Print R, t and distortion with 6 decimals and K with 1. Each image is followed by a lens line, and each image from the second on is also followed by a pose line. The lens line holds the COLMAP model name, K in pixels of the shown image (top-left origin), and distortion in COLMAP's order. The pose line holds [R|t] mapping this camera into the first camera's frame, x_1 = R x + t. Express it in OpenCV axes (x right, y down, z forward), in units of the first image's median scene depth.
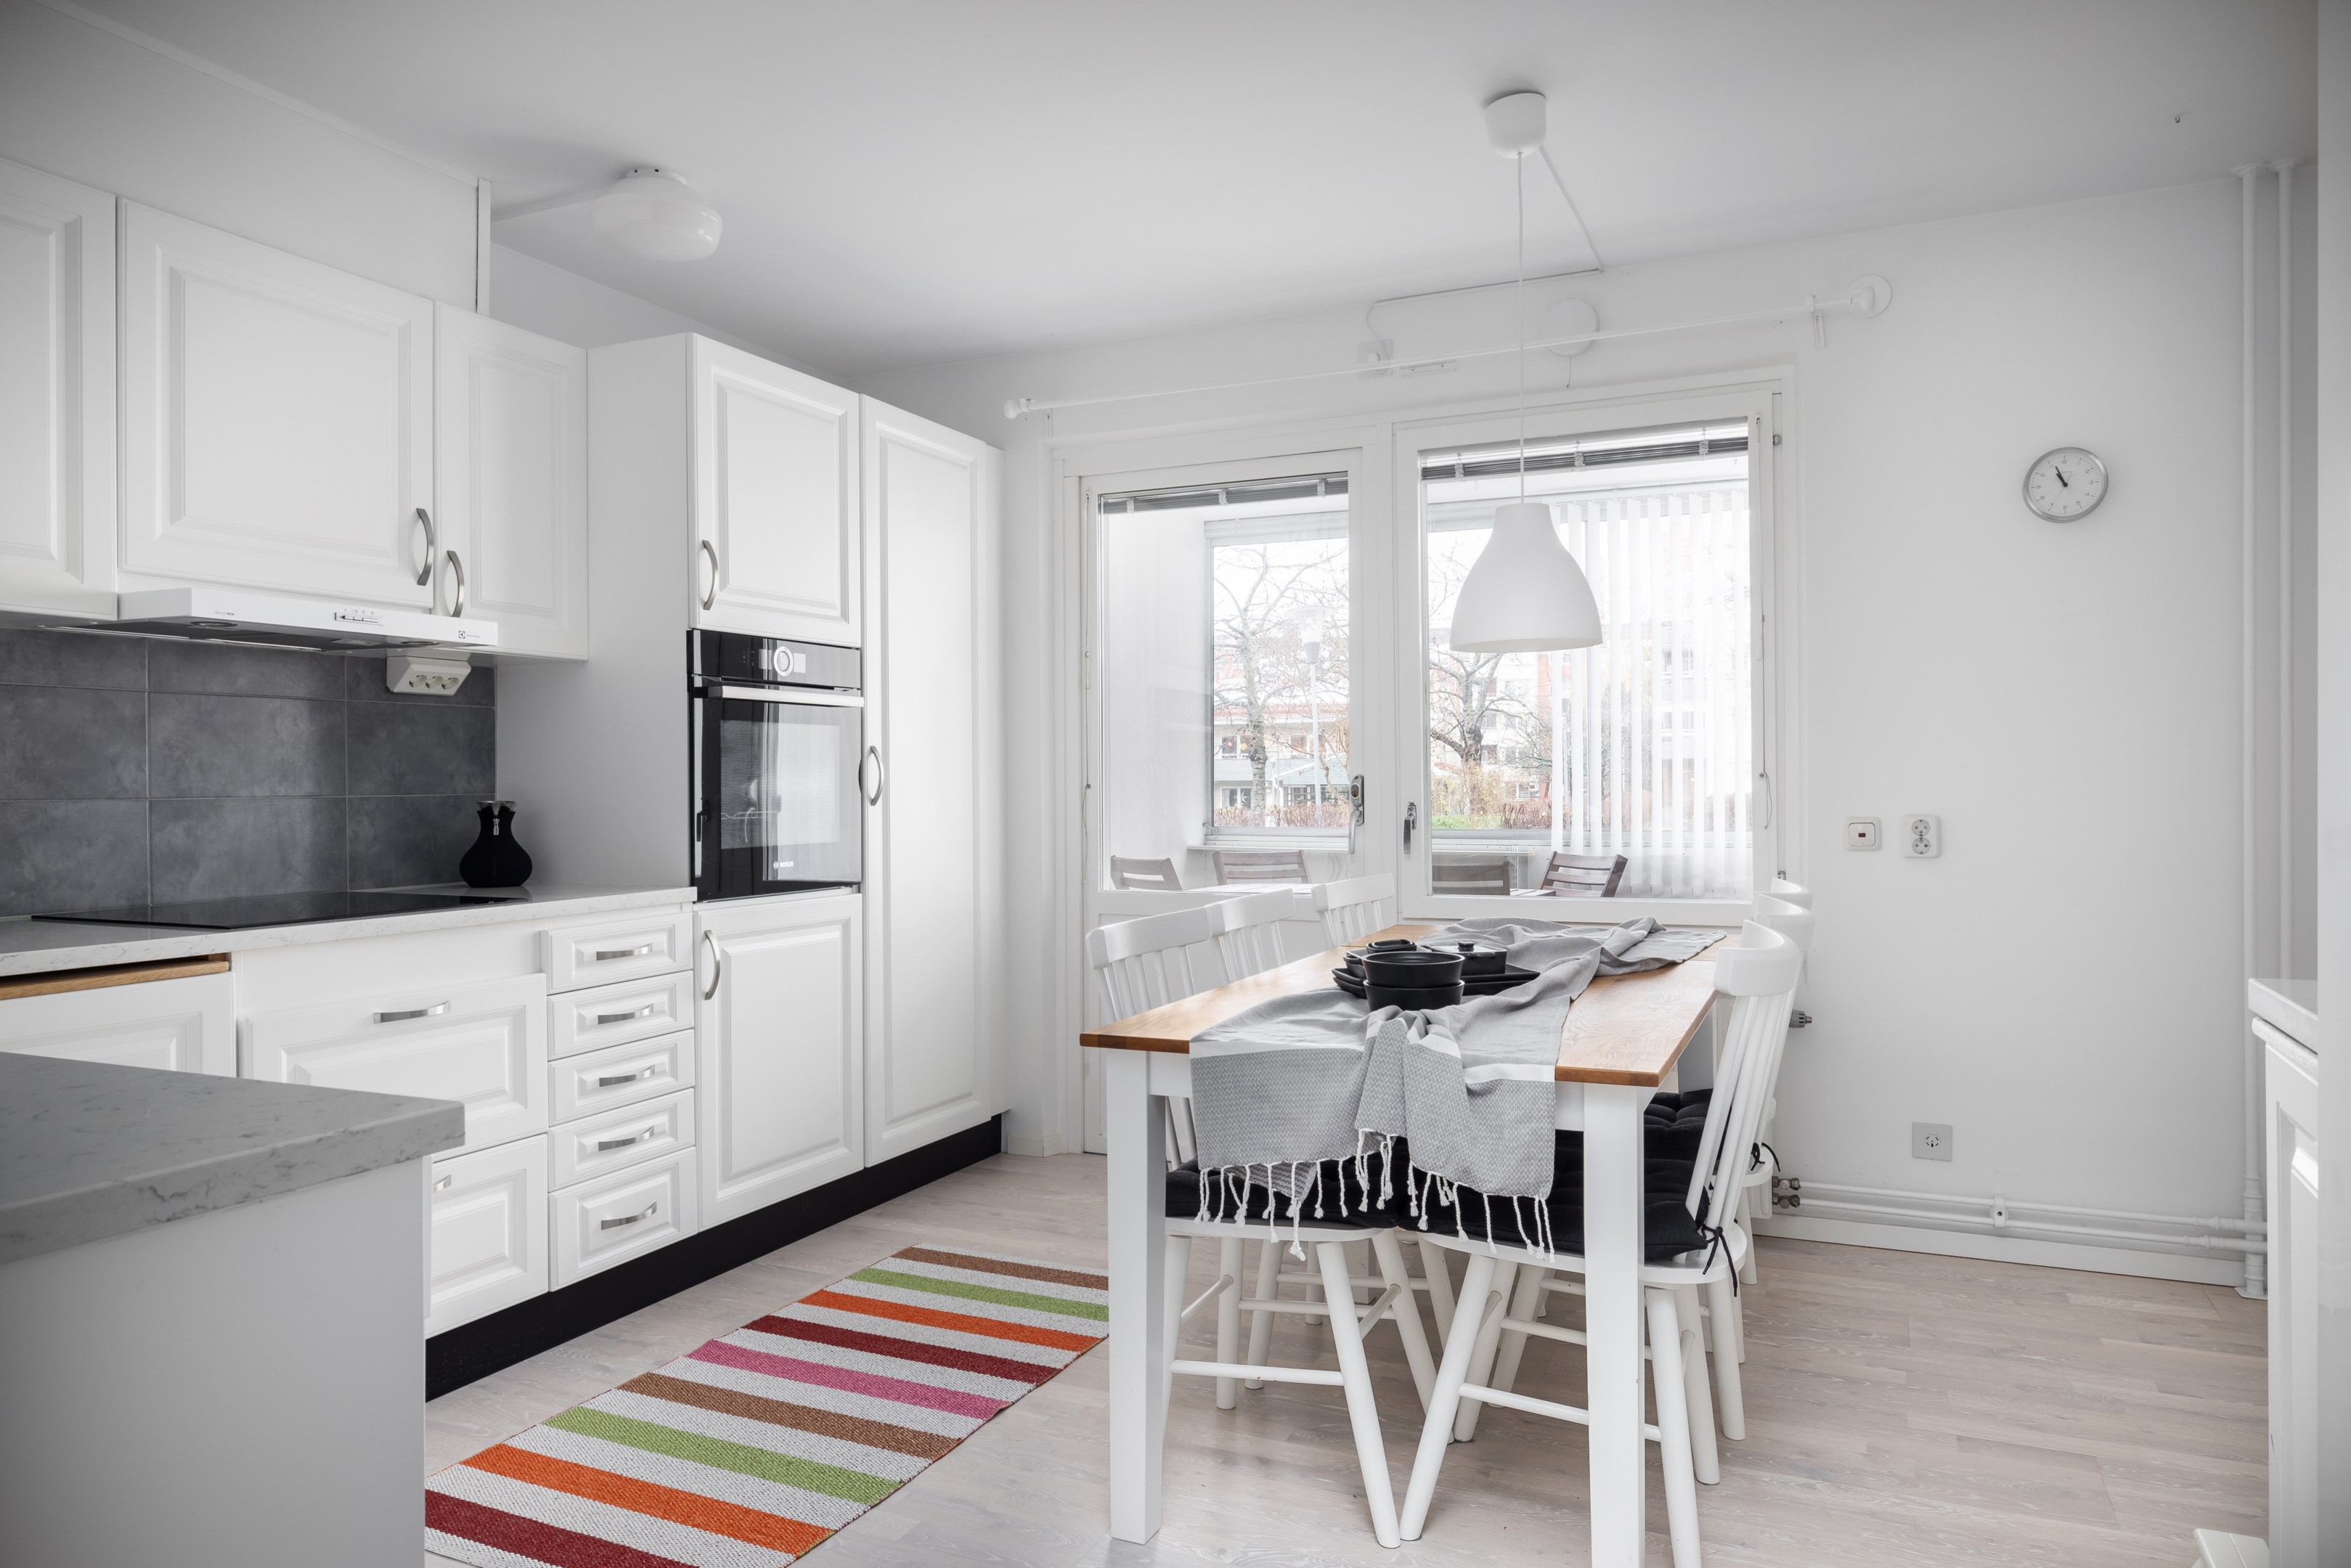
lens RADIAL K [[1492.6, 0, 1175.5], [0, 1492.6, 784.0], [0, 0, 1]] dist [0.001885, -0.001647]
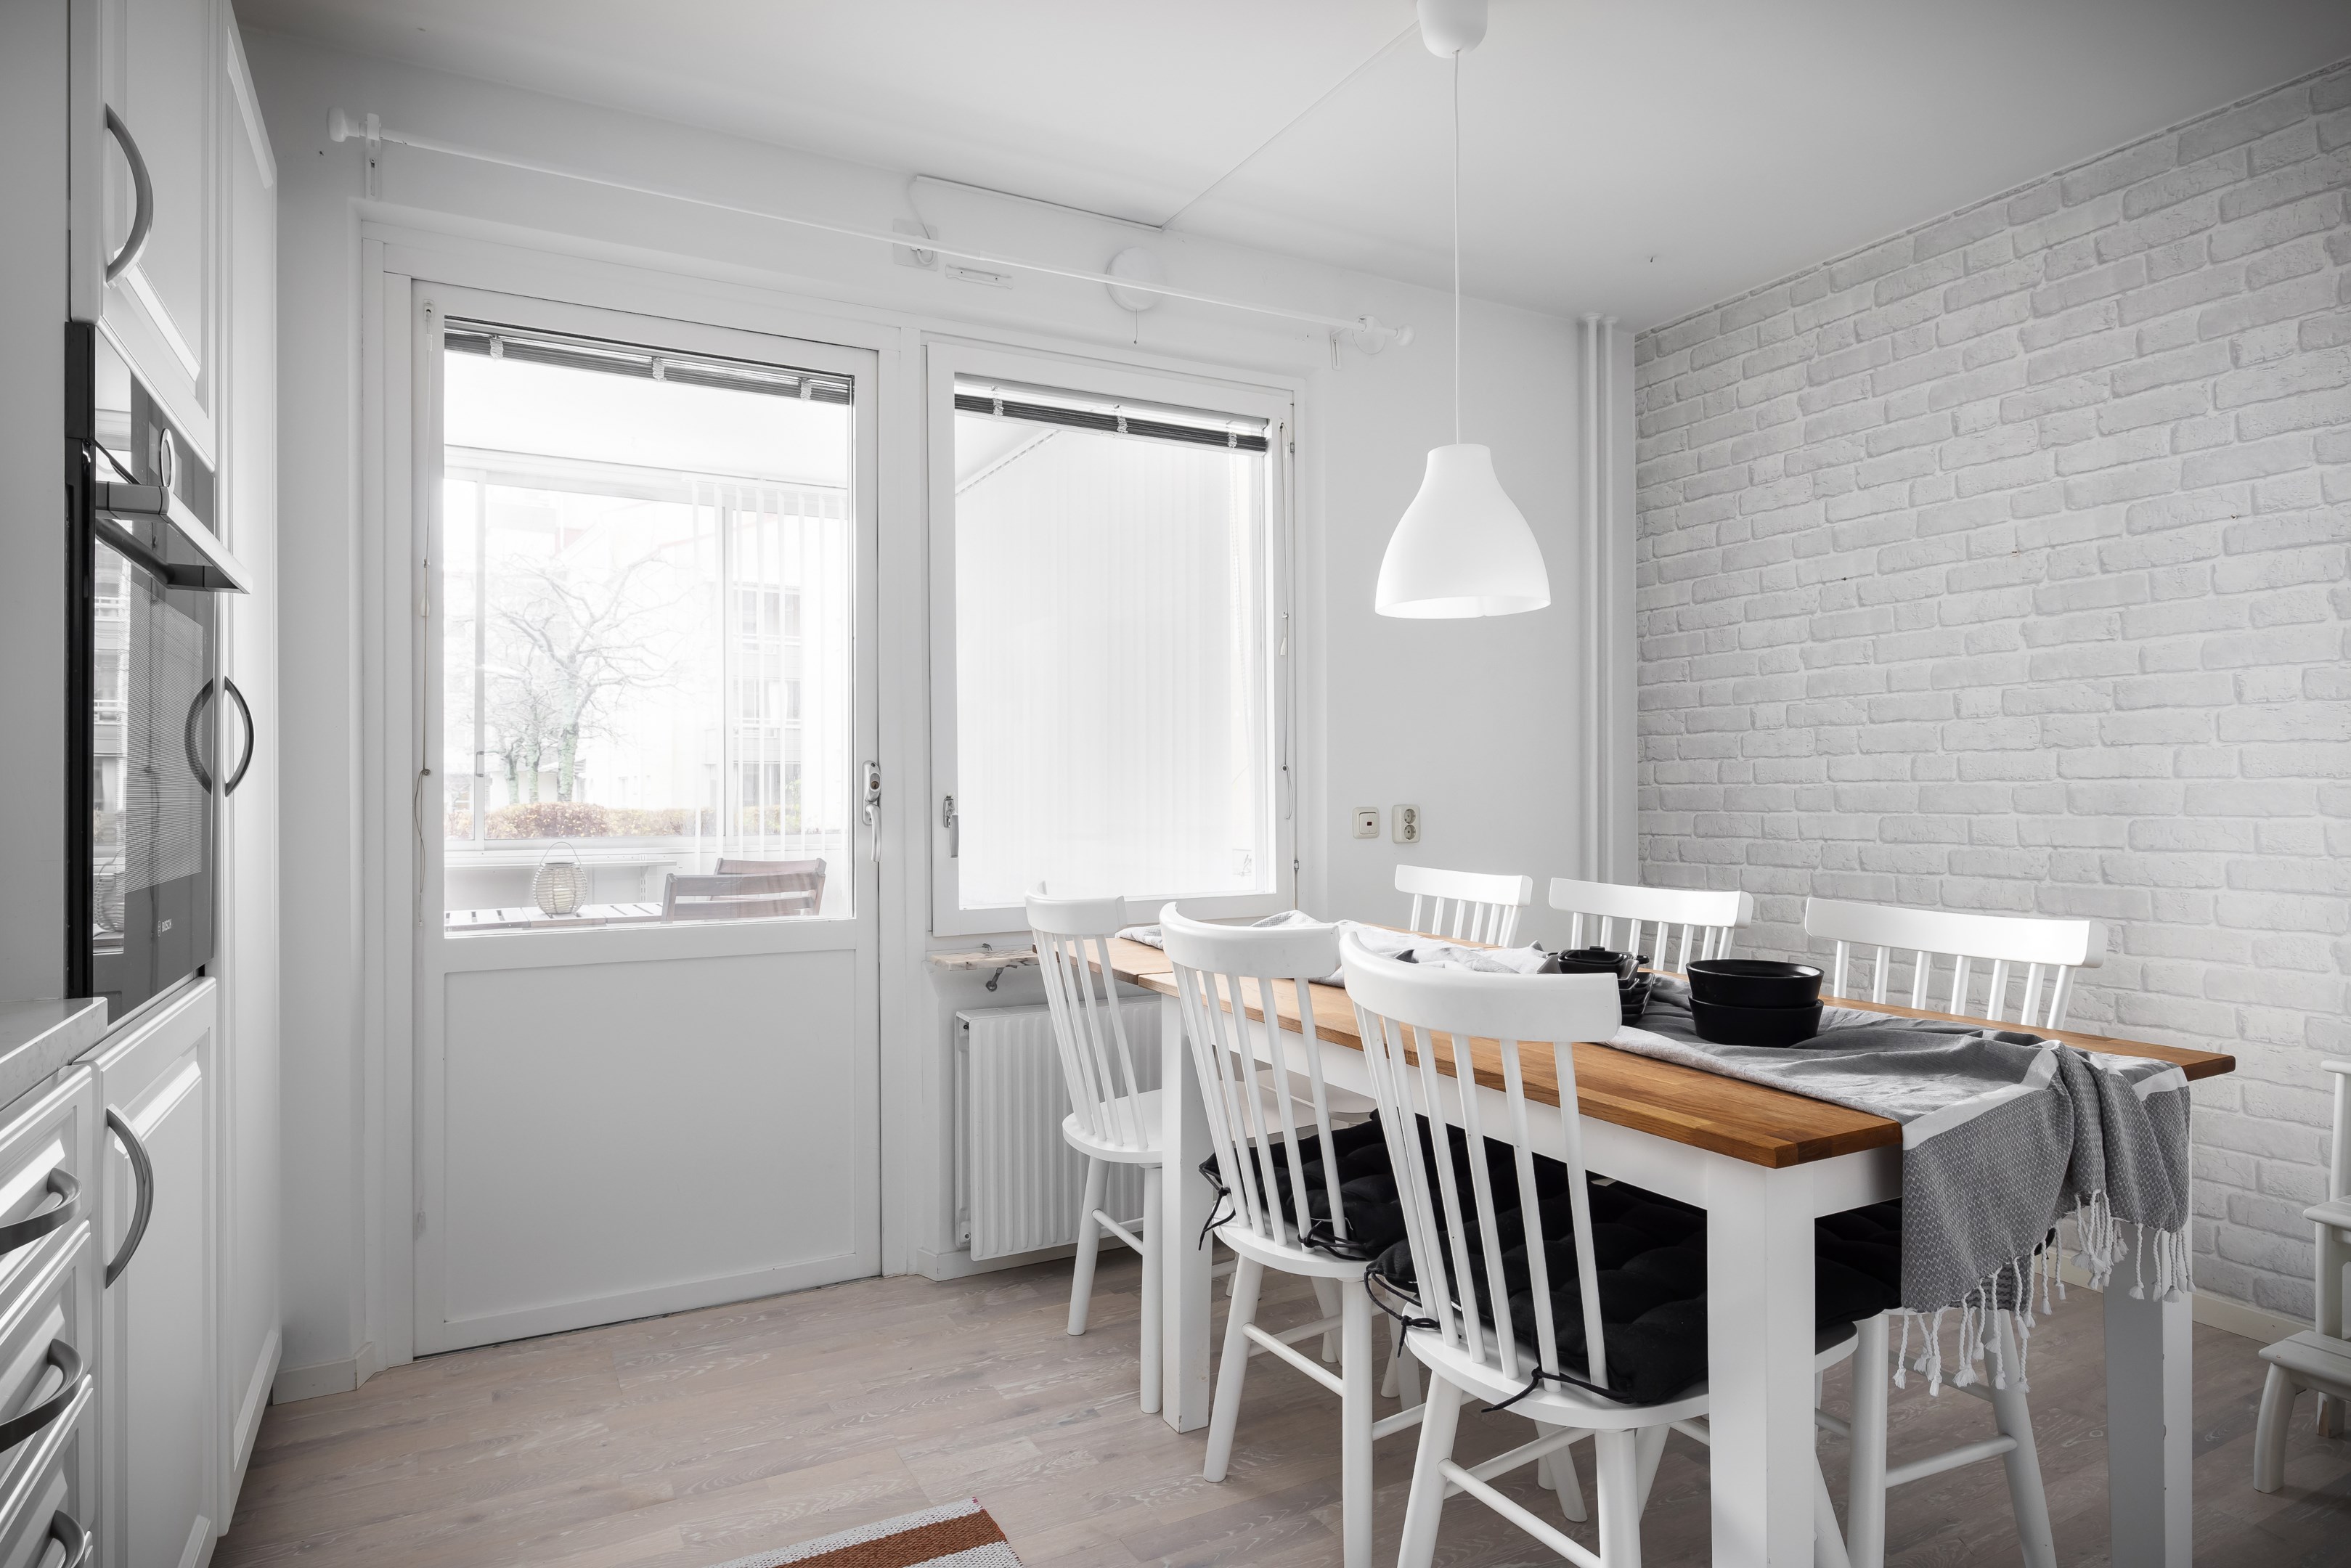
lens RADIAL K [[1334.4, 0, 1169.1], [0, 1334.4, 774.2], [0, 0, 1]] dist [0.001070, -0.001064]
pose [[0.603686, 0.015163, 0.797078, -0.428930], [-0.000525, 0.999826, -0.018623, 0.016966], [-0.797222, 0.010824, 0.603589, 0.556270]]
